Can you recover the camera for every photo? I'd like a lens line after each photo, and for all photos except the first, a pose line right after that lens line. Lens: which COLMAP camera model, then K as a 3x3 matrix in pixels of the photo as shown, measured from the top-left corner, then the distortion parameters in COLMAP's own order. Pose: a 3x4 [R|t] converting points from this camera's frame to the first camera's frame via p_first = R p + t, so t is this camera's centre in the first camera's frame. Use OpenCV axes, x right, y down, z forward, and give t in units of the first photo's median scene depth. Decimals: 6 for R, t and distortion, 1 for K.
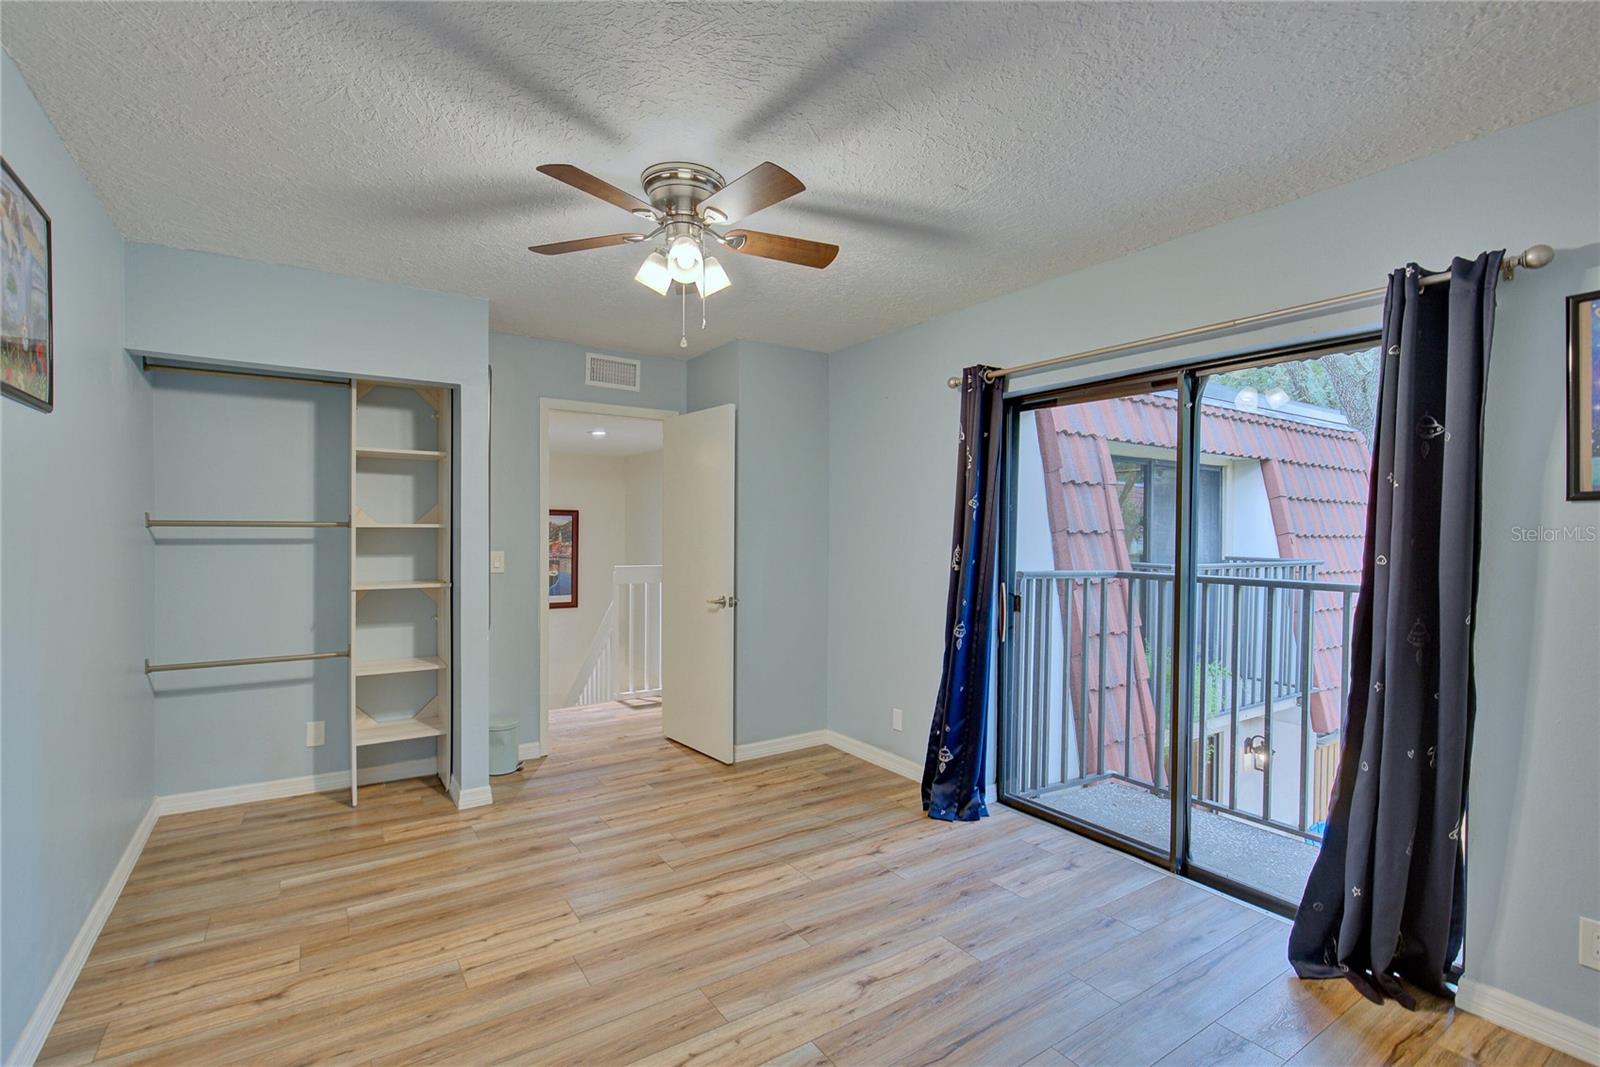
lens RADIAL K [[748.7, 0, 813.2], [0, 748.7, 535.8], [0, 0, 1]] dist [0.000968, 0.000155]
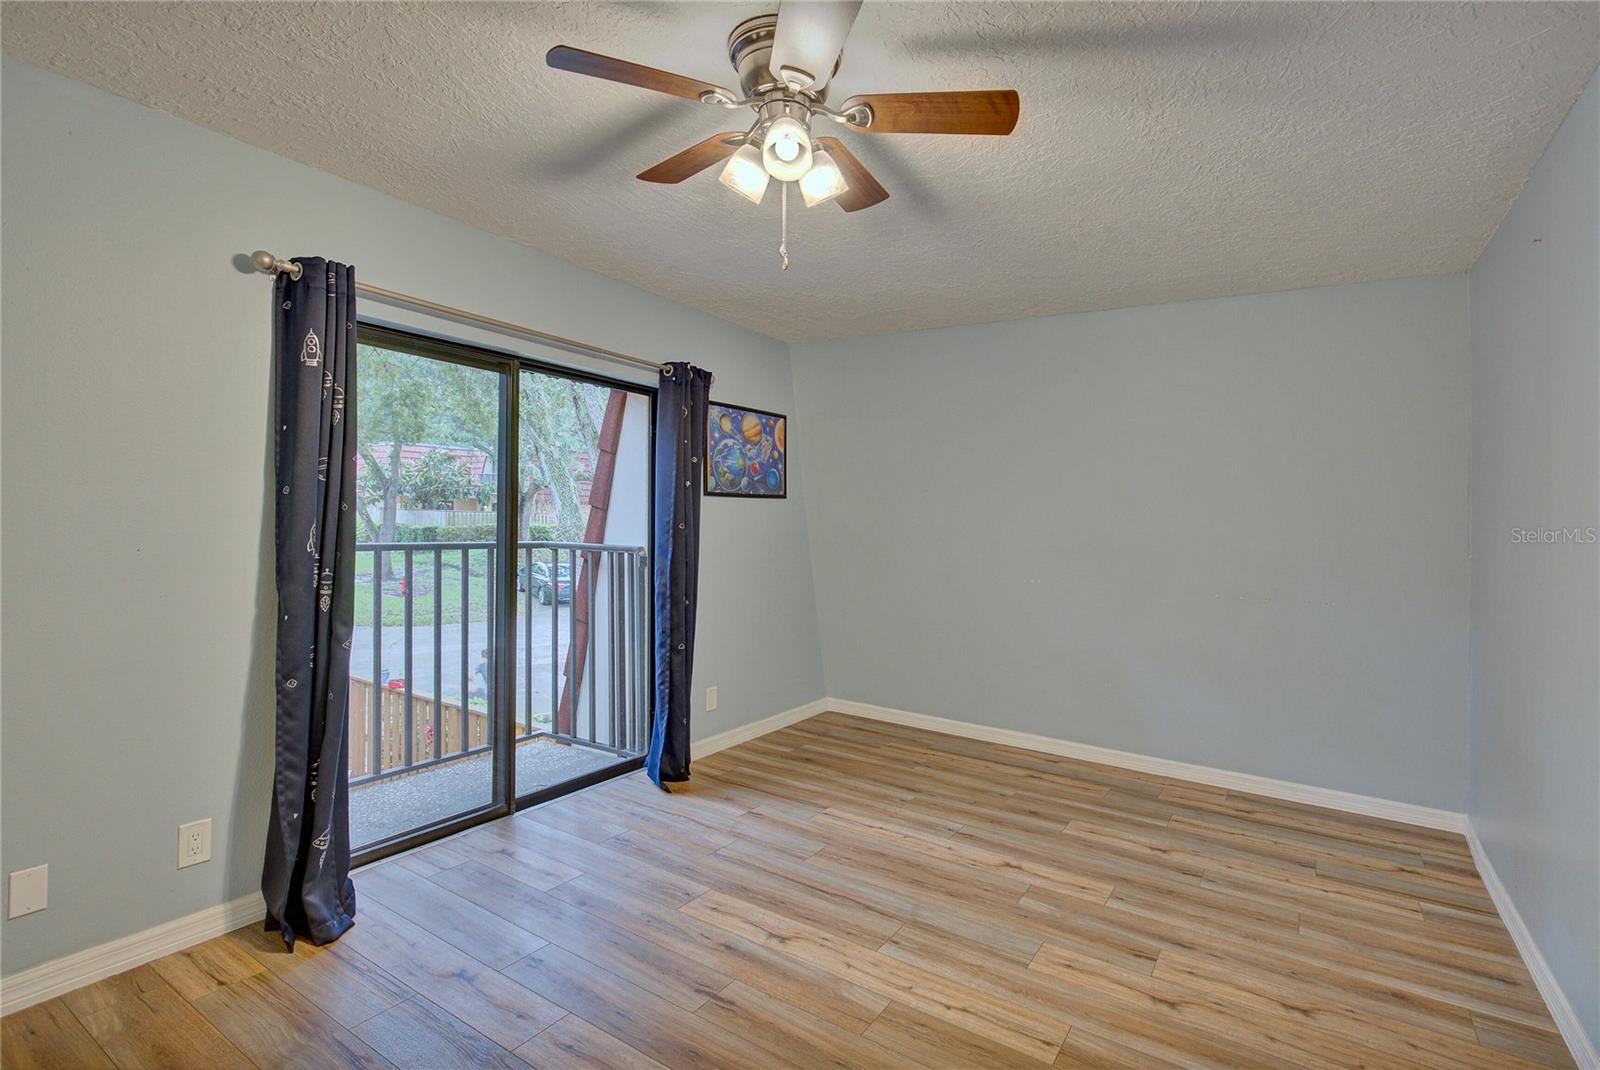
lens RADIAL K [[719.7, 0, 795.8], [0, 719.7, 444.3], [0, 0, 1]] dist [-0.052229, 0.000040]
pose [[-0.384742, 0.081315, 0.919435, -0.650882], [-0.024046, 0.994891, -0.098051, 0.001686], [-0.922711, -0.059833, -0.380821, 1.008843]]
